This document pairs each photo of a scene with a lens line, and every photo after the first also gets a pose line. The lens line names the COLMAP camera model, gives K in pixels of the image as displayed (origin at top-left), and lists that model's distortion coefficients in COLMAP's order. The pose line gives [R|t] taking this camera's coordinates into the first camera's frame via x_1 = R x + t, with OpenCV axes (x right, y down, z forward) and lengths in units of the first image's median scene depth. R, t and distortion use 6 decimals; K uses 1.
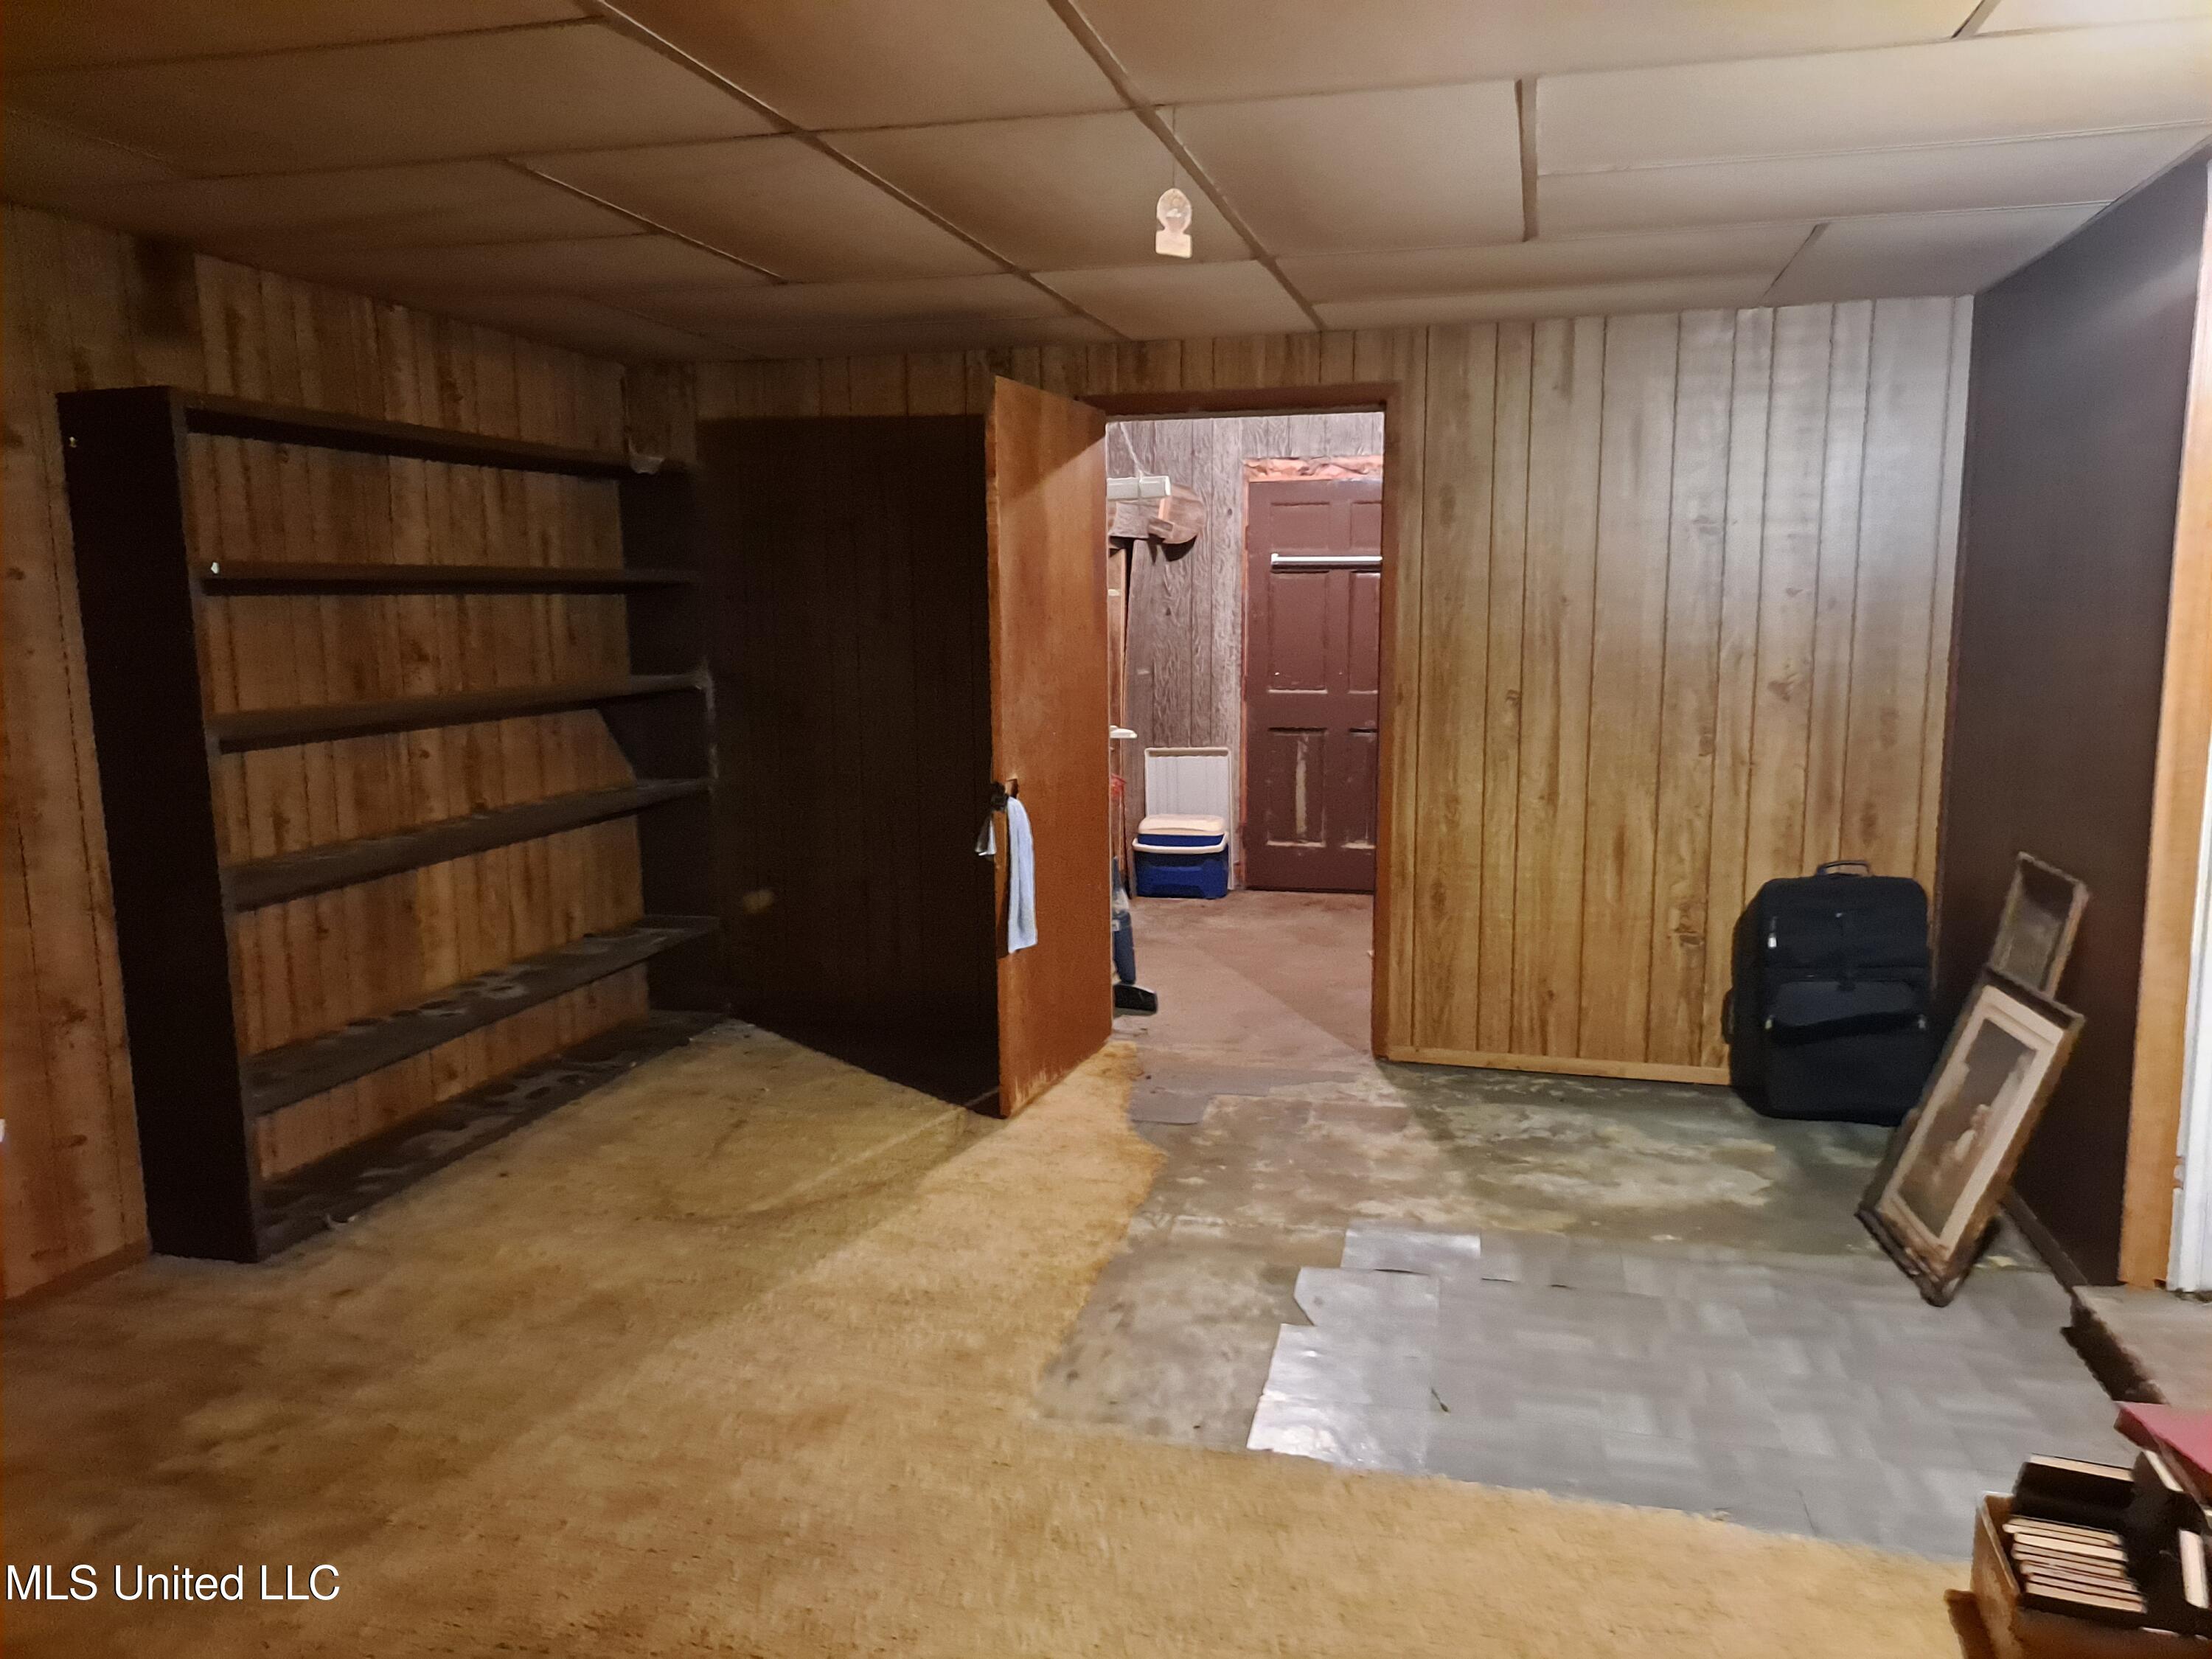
lens RADIAL K [[1620.5, 0, 1103.5], [0, 1620.5, 835.2], [0, 0, 1]] dist [0.042097, -0.023682]
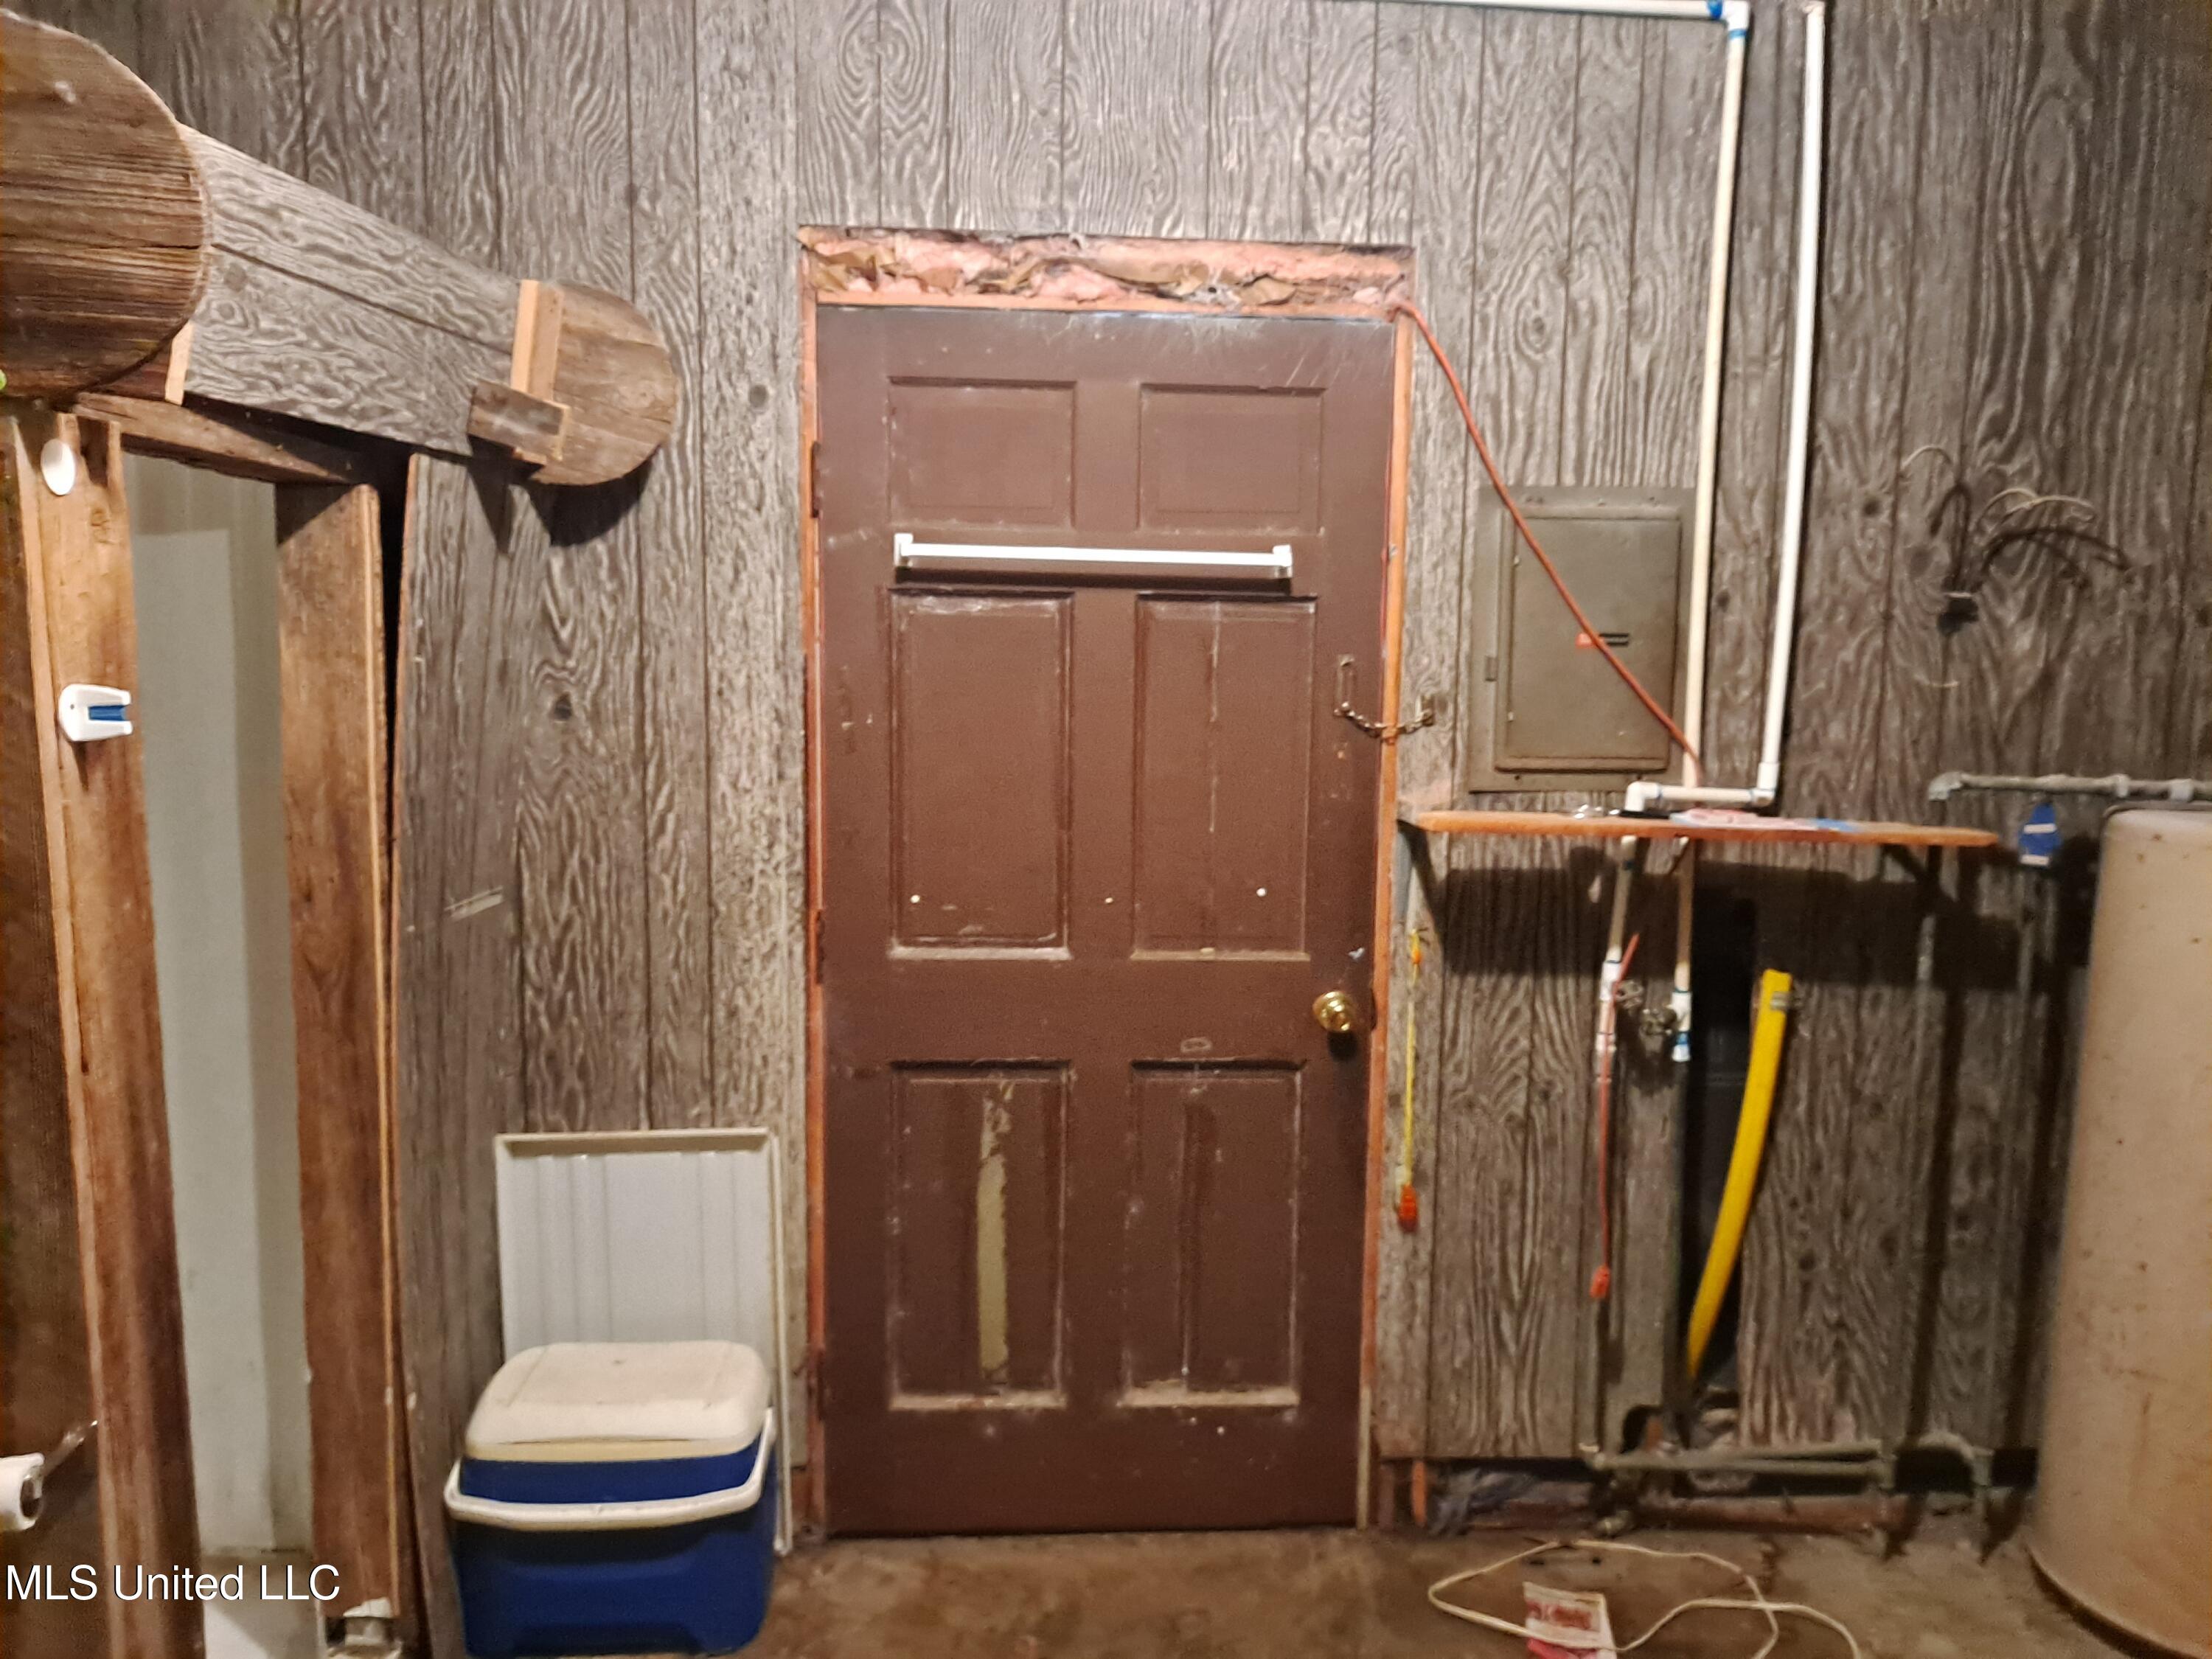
lens RADIAL K [[1620.5, 0, 1114.5], [0, 1620.5, 842.1], [0, 0, 1]] dist [0.042097, -0.023682]
pose [[0.949575, -0.017647, 0.313044, 0.042645], [0.023179, 0.999634, -0.013958, -0.106095], [-0.312683, 0.020510, 0.949636, 0.677989]]
